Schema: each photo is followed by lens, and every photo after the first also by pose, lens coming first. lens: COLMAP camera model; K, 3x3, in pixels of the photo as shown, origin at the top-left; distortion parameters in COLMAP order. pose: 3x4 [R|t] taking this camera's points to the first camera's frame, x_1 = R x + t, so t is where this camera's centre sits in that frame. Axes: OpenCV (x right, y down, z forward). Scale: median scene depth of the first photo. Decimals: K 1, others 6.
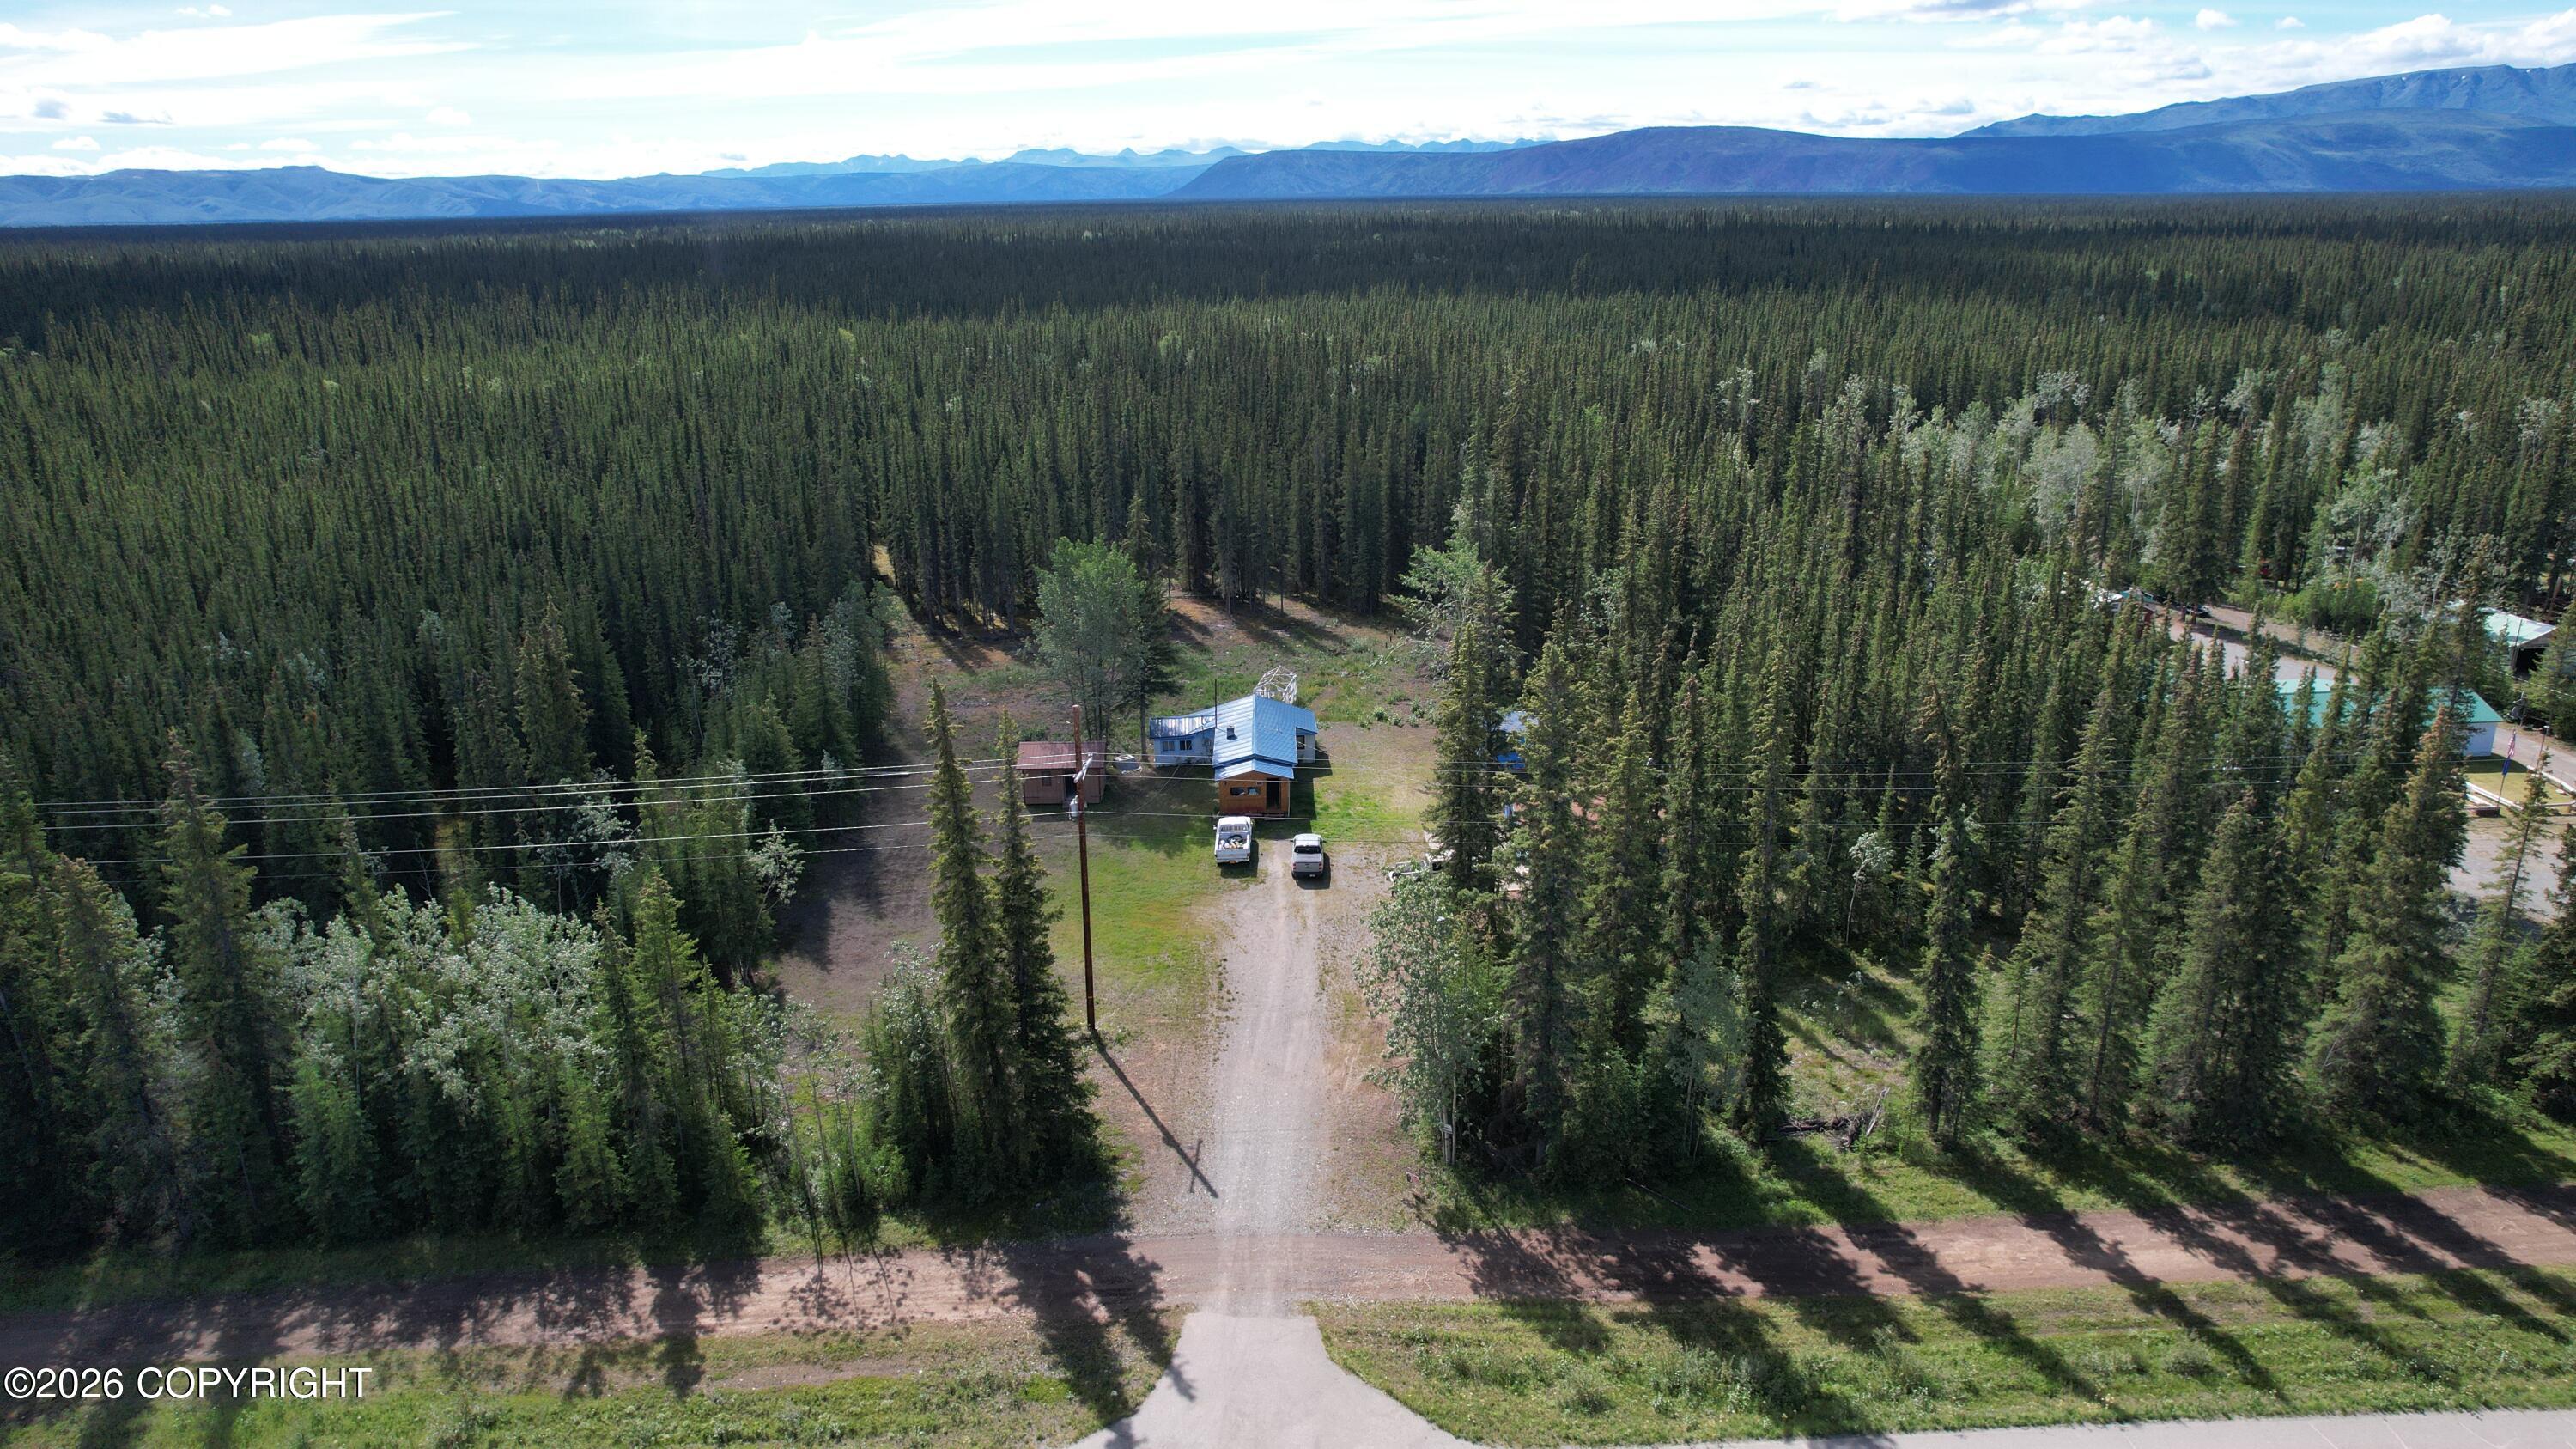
lens RADIAL K [[1651.2, 0, 1291.8], [0, 1651.2, 723.8], [0, 0, 1]] dist [-0.078924, 0.072212]
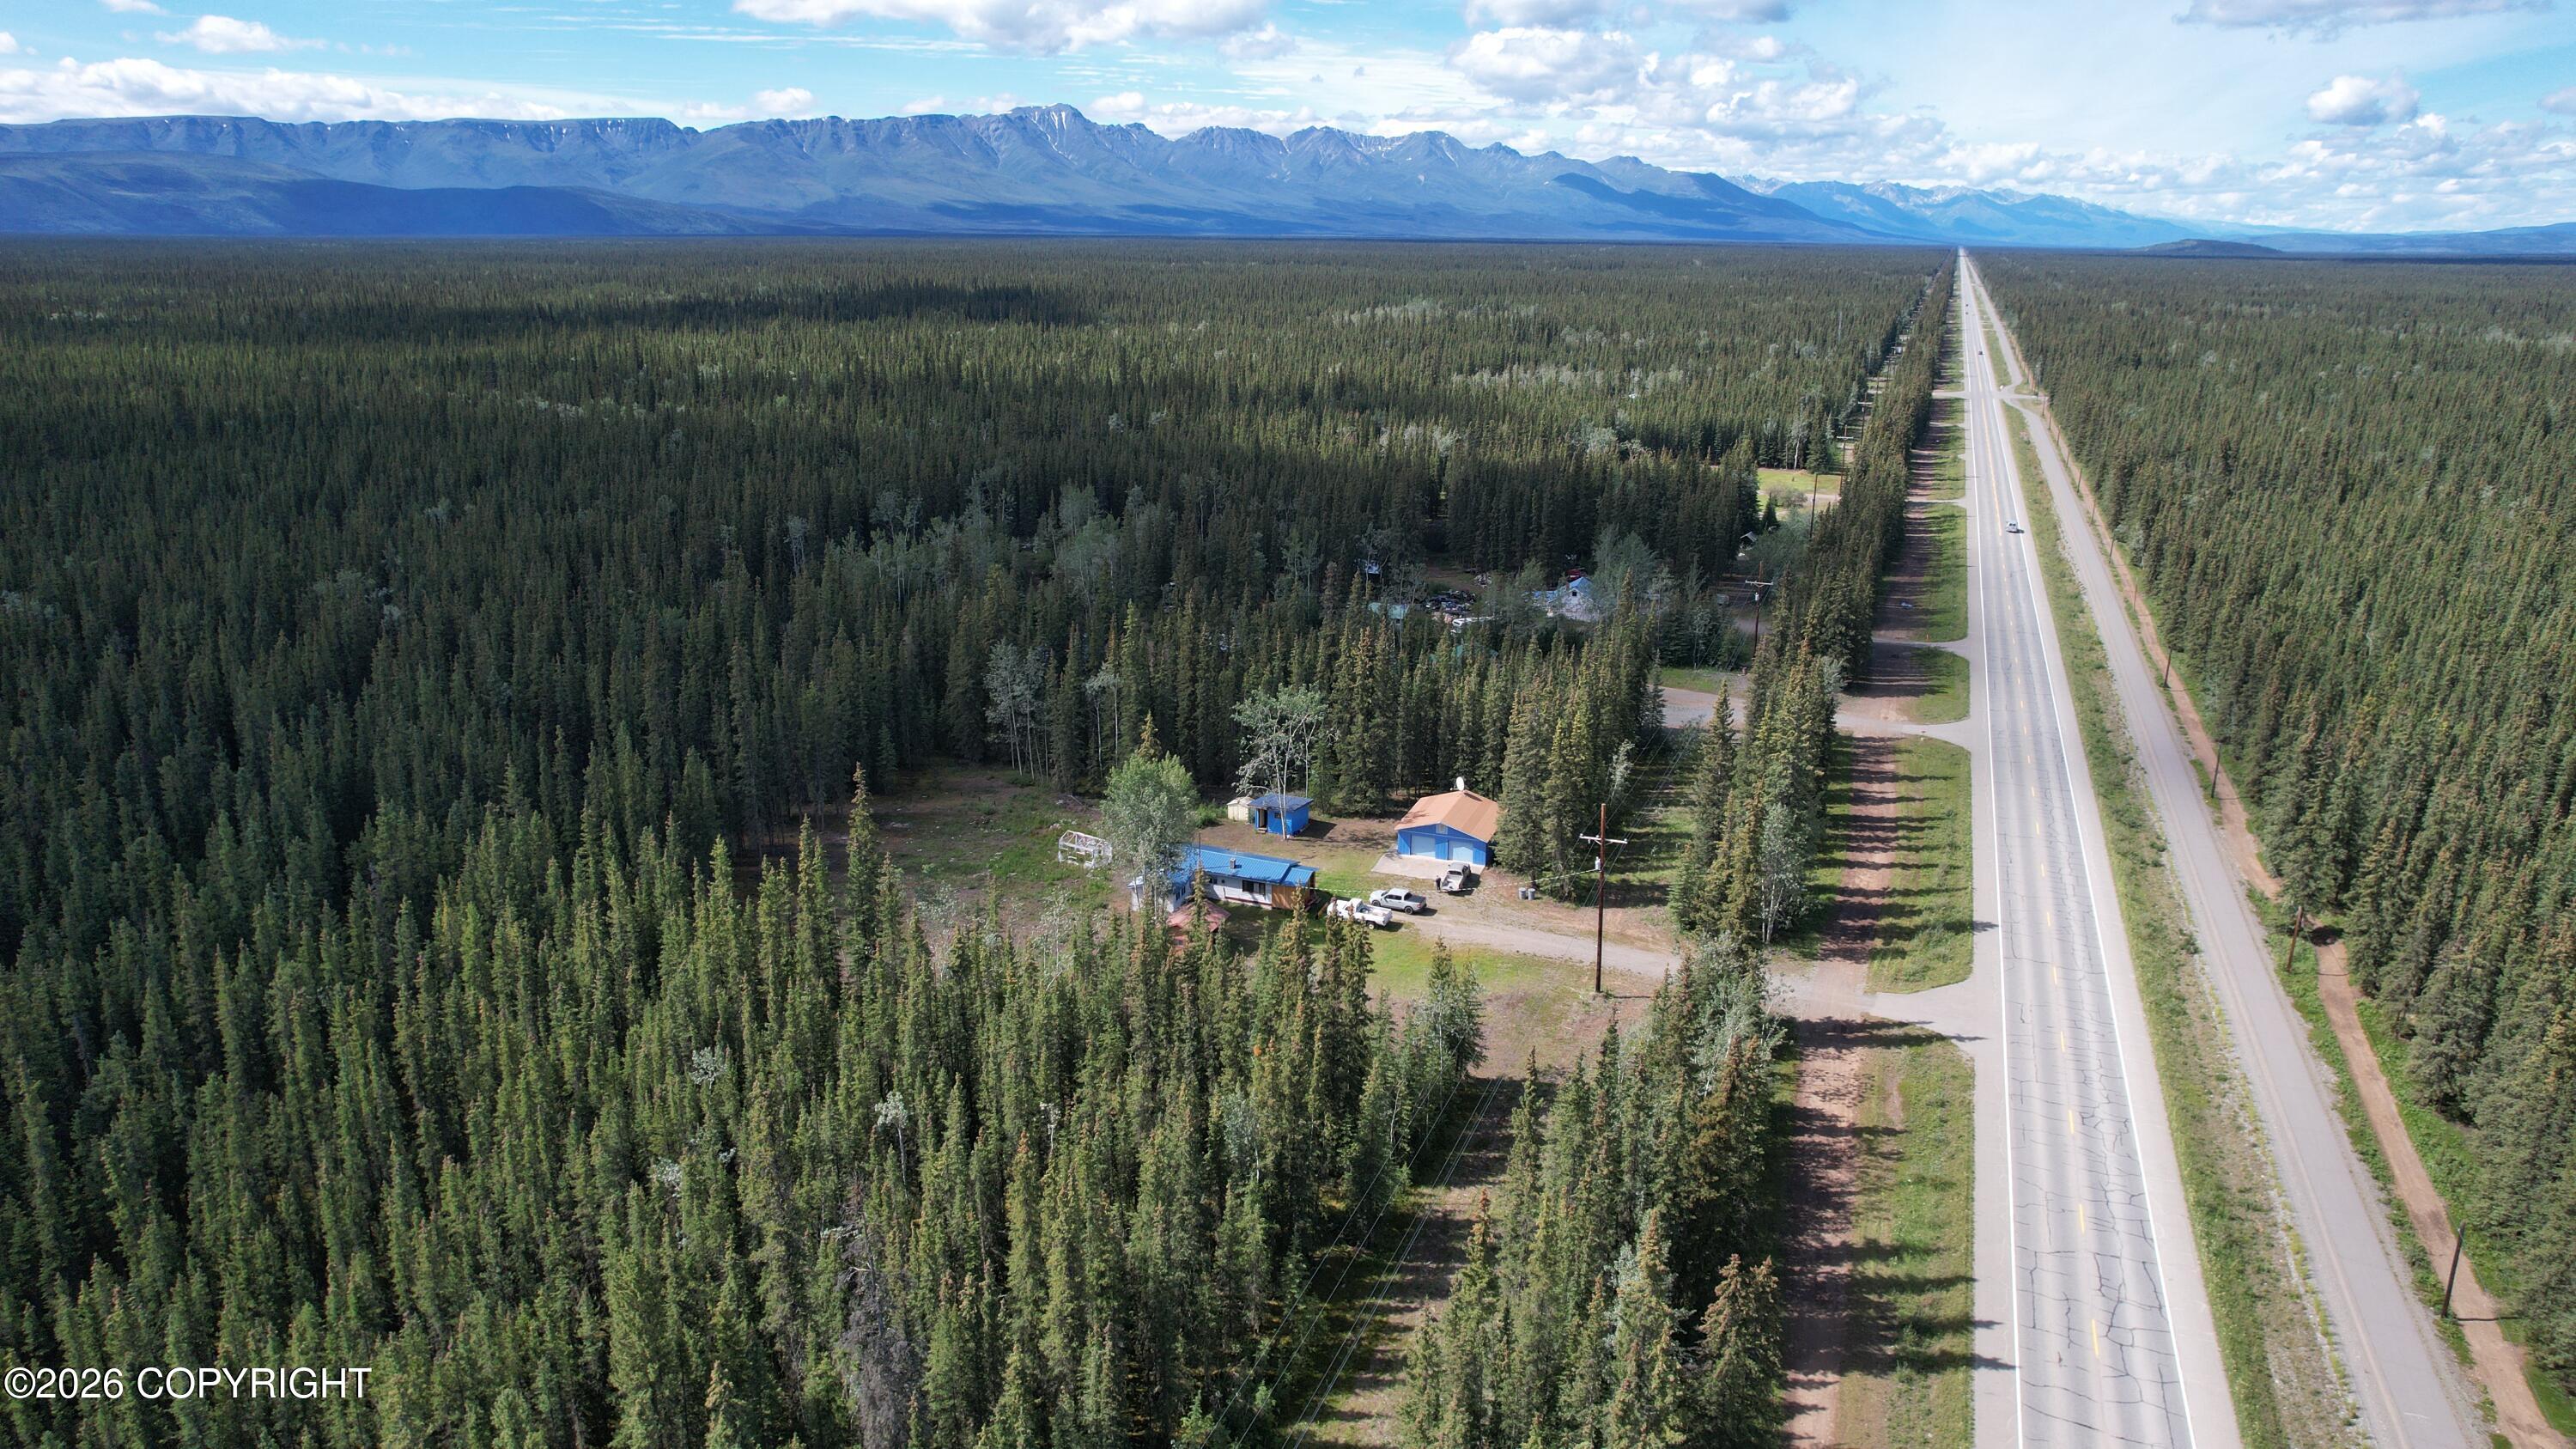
lens RADIAL K [[1651.2, 0, 1293.6], [0, 1651.2, 720.7], [0, 0, 1]] dist [-0.078924, 0.072212]
pose [[0.399482, -0.247191, 0.882786, -1.268952], [0.267974, 0.952389, 0.145416, -0.311504], [-0.876701, 0.178473, 0.446702, 0.359295]]
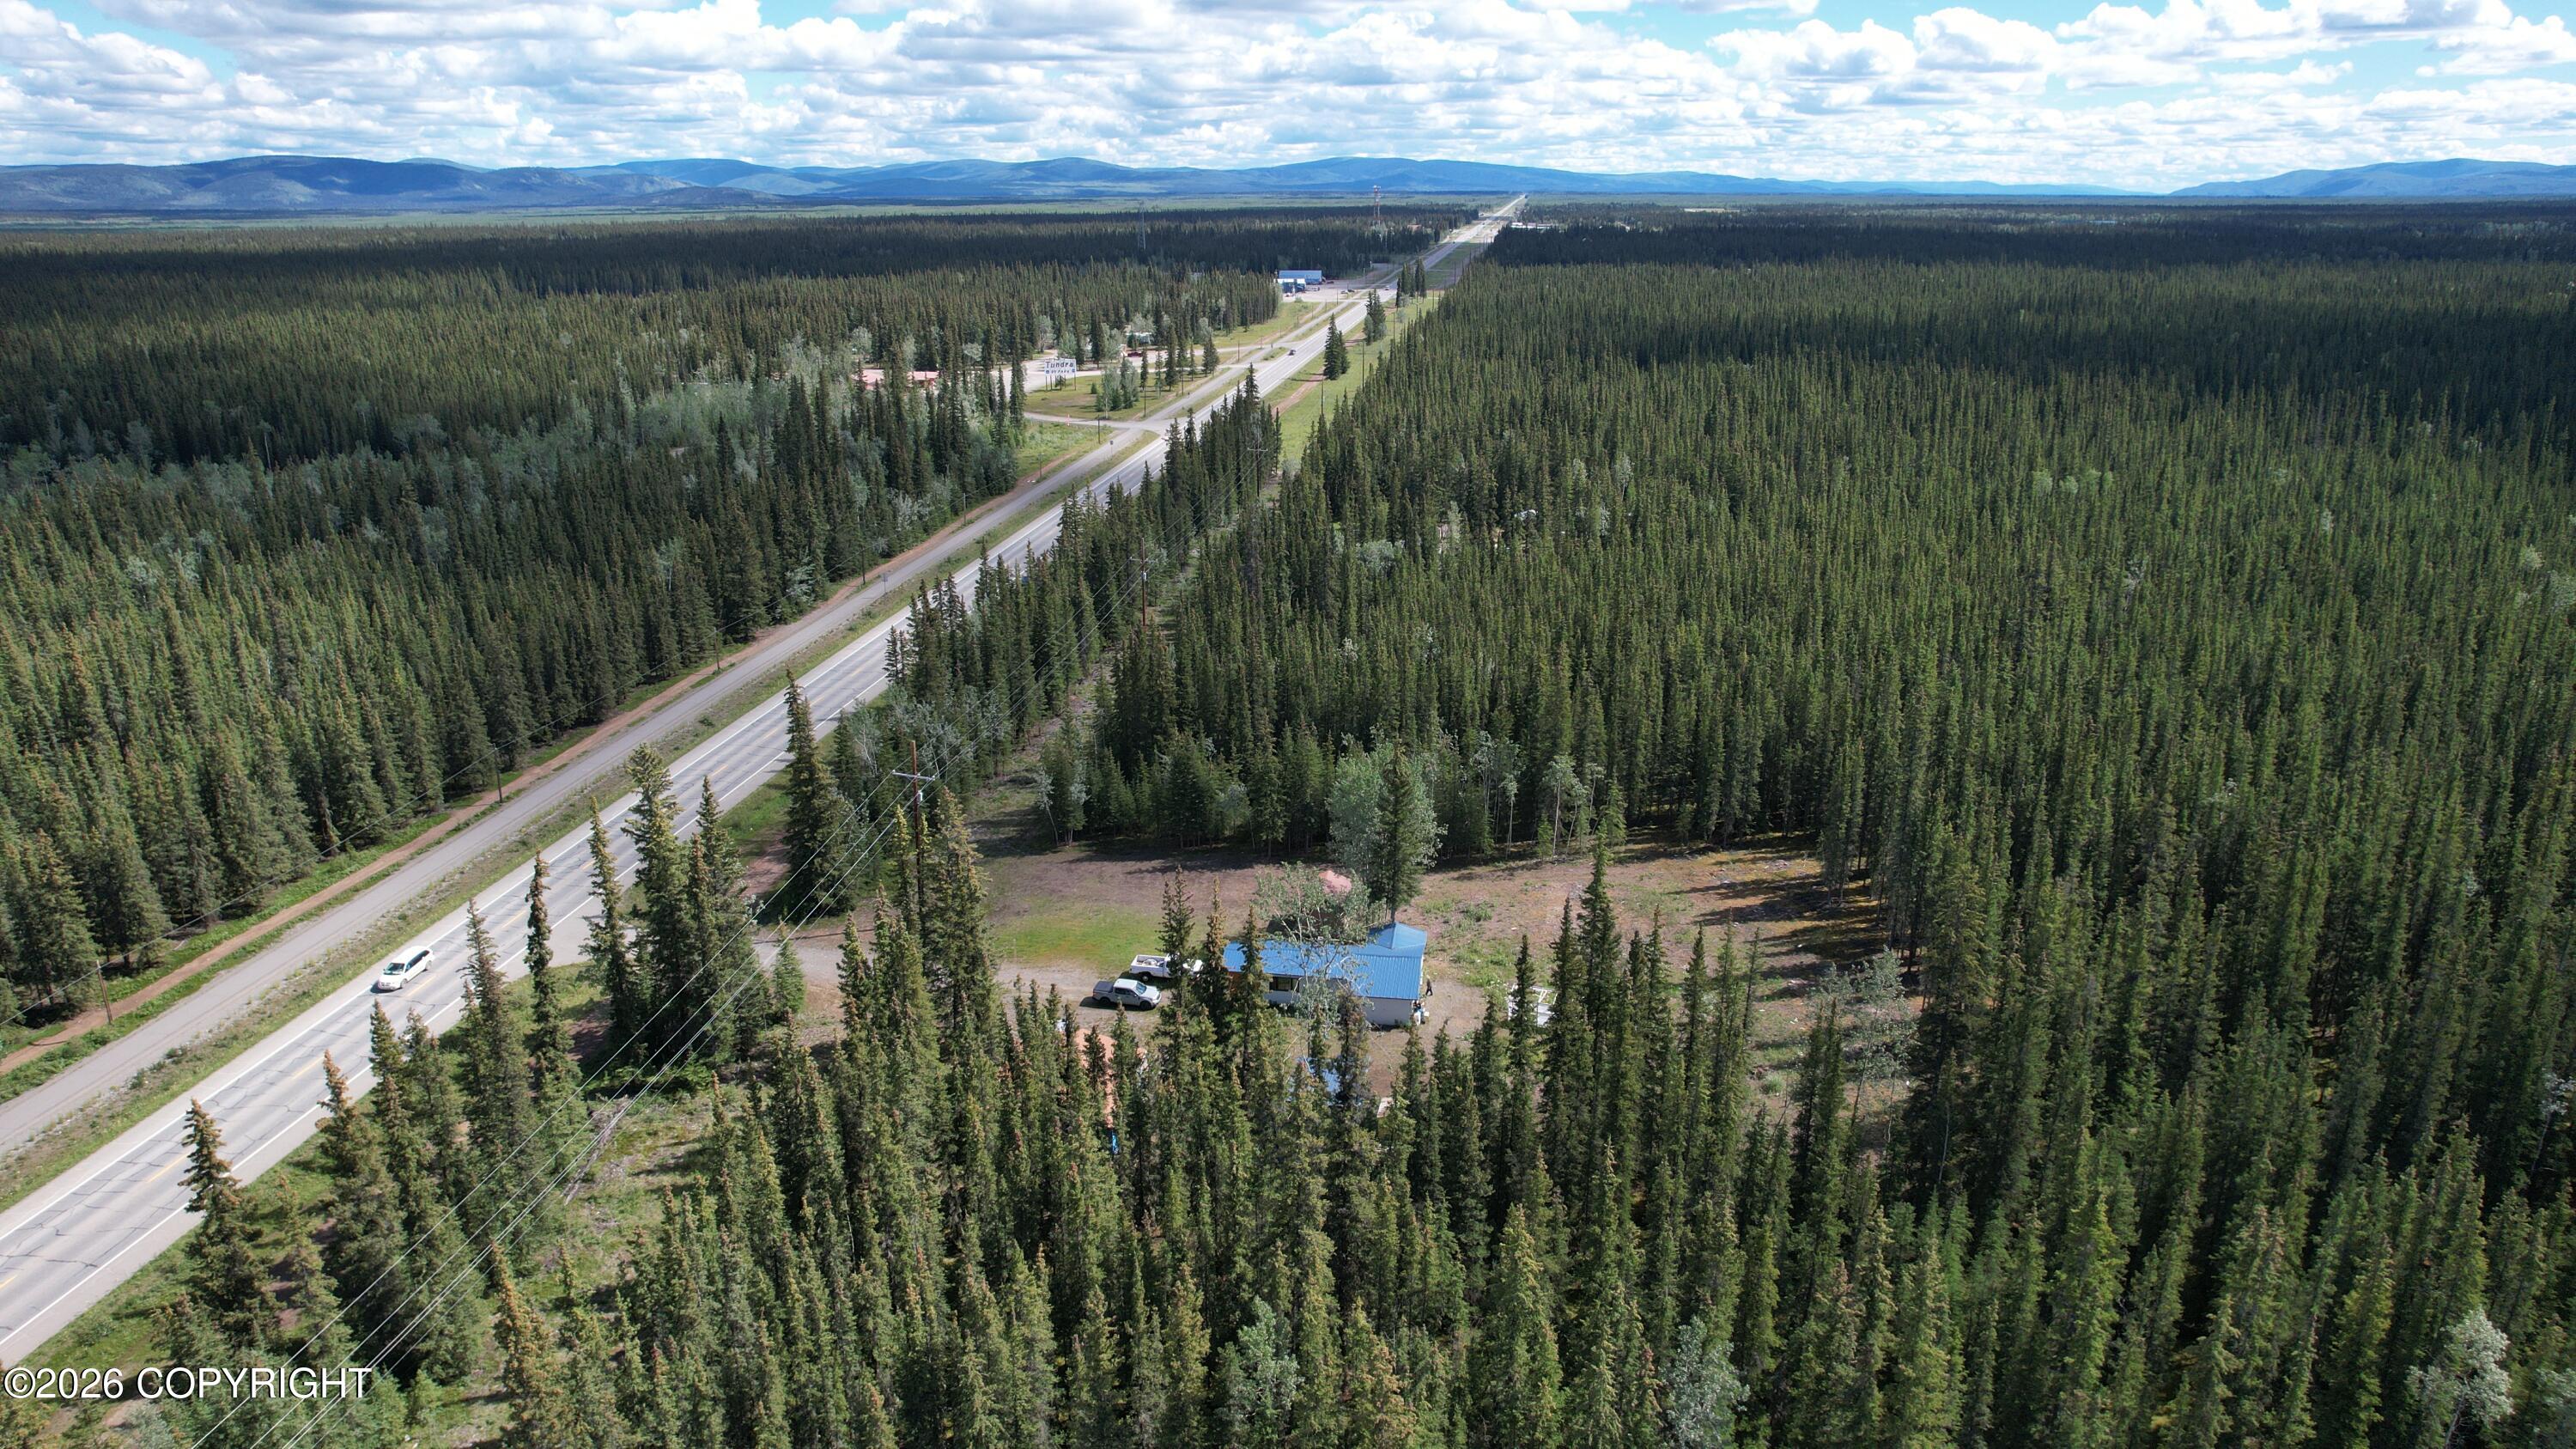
lens RADIAL K [[1651.2, 0, 1297.1], [0, 1651.2, 730.4], [0, 0, 1]] dist [-0.078924, 0.072212]
pose [[-0.170710, 0.326071, -0.929804, 1.047429], [-0.292311, 0.884414, 0.363821, -0.578395], [0.940964, 0.333900, -0.055664, 1.080164]]
